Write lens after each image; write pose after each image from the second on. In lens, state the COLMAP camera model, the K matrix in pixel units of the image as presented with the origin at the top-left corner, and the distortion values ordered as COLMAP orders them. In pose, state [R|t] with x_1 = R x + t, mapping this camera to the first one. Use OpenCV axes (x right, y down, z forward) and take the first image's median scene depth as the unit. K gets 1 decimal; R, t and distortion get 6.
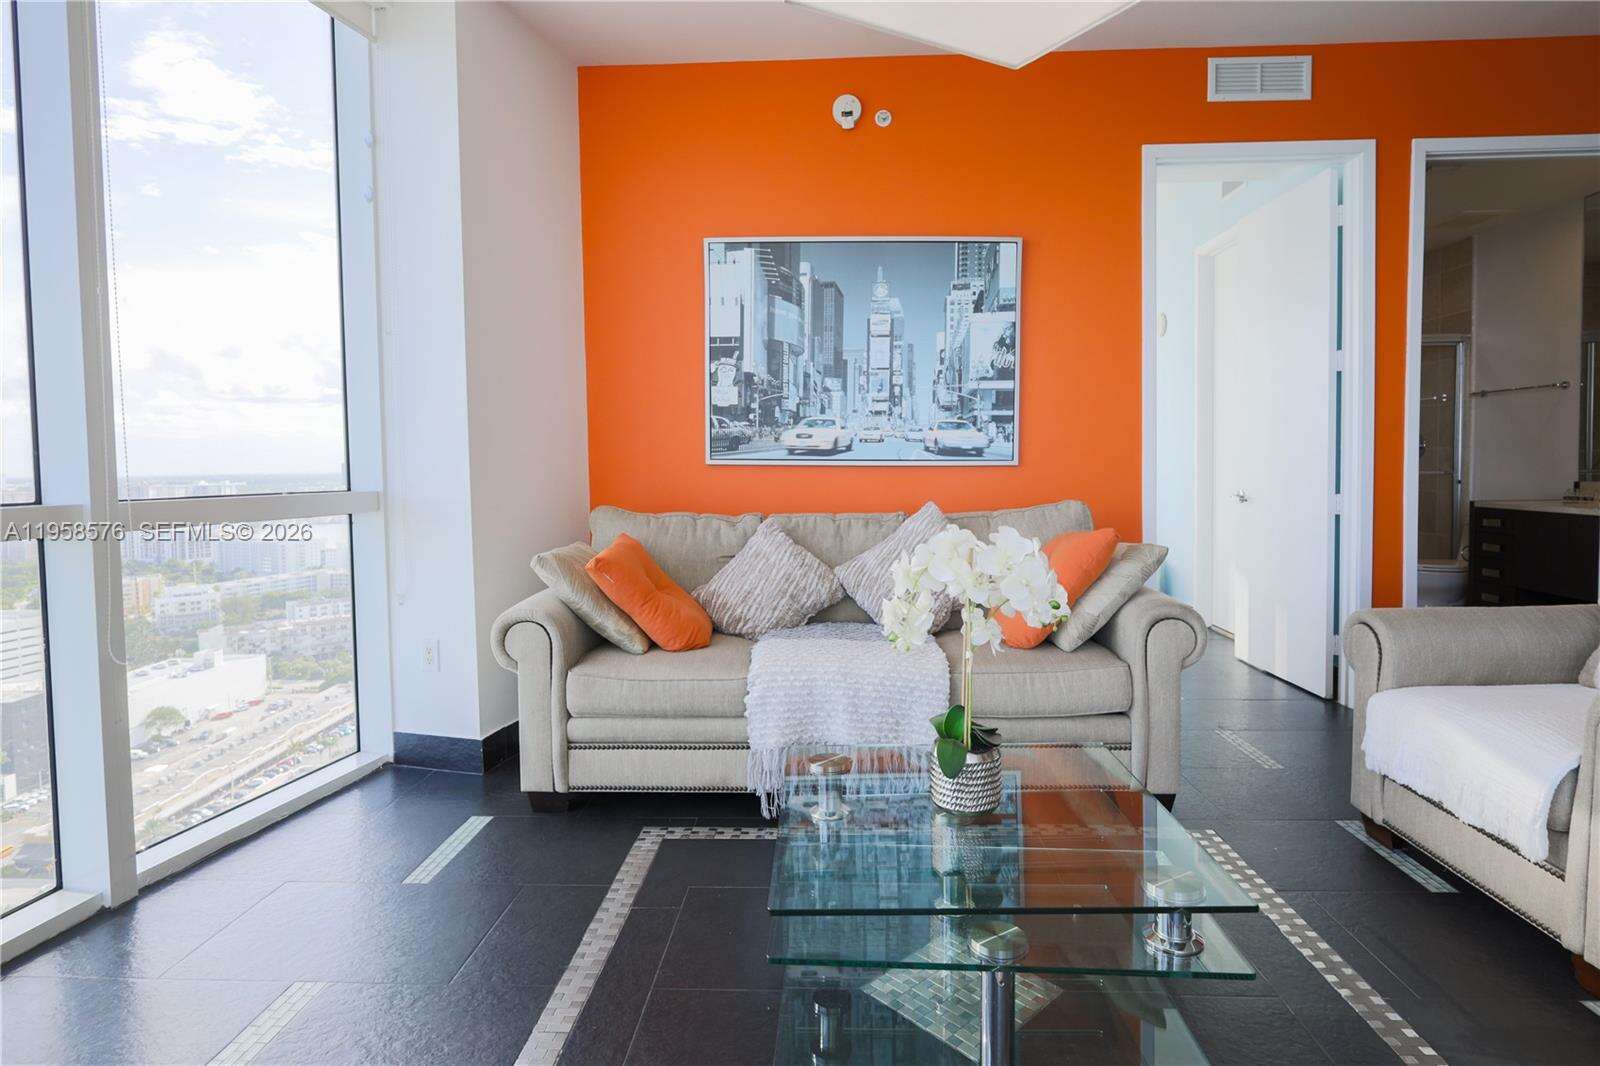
lens RADIAL K [[843.9, 0, 805.5], [0, 843.9, 503.5], [0, 0, 1]] dist [-0.006954, 0.001300]
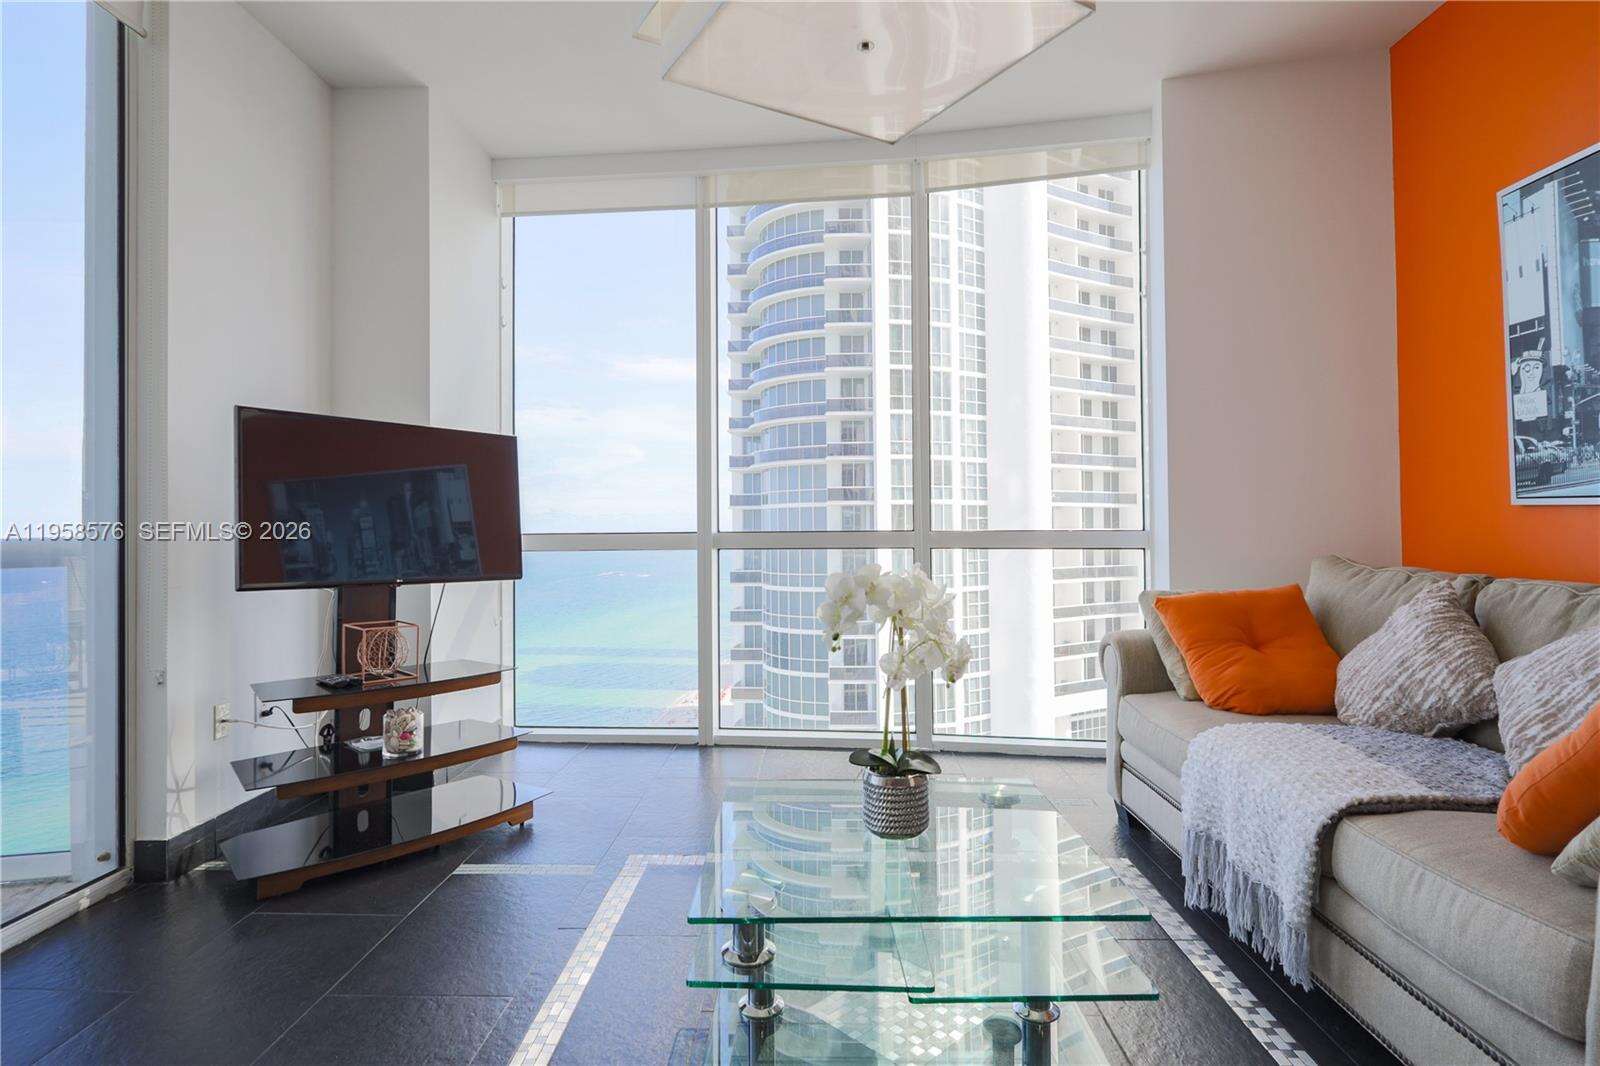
lens RADIAL K [[843.9, 0, 801.9], [0, 843.9, 524.3], [0, 0, 1]] dist [-0.006954, 0.001300]
pose [[0.010898, 0.008406, -0.999905, 0.588365], [-0.034904, 0.999358, 0.008021, -0.015313], [0.999331, 0.034813, 0.011185, 0.401751]]
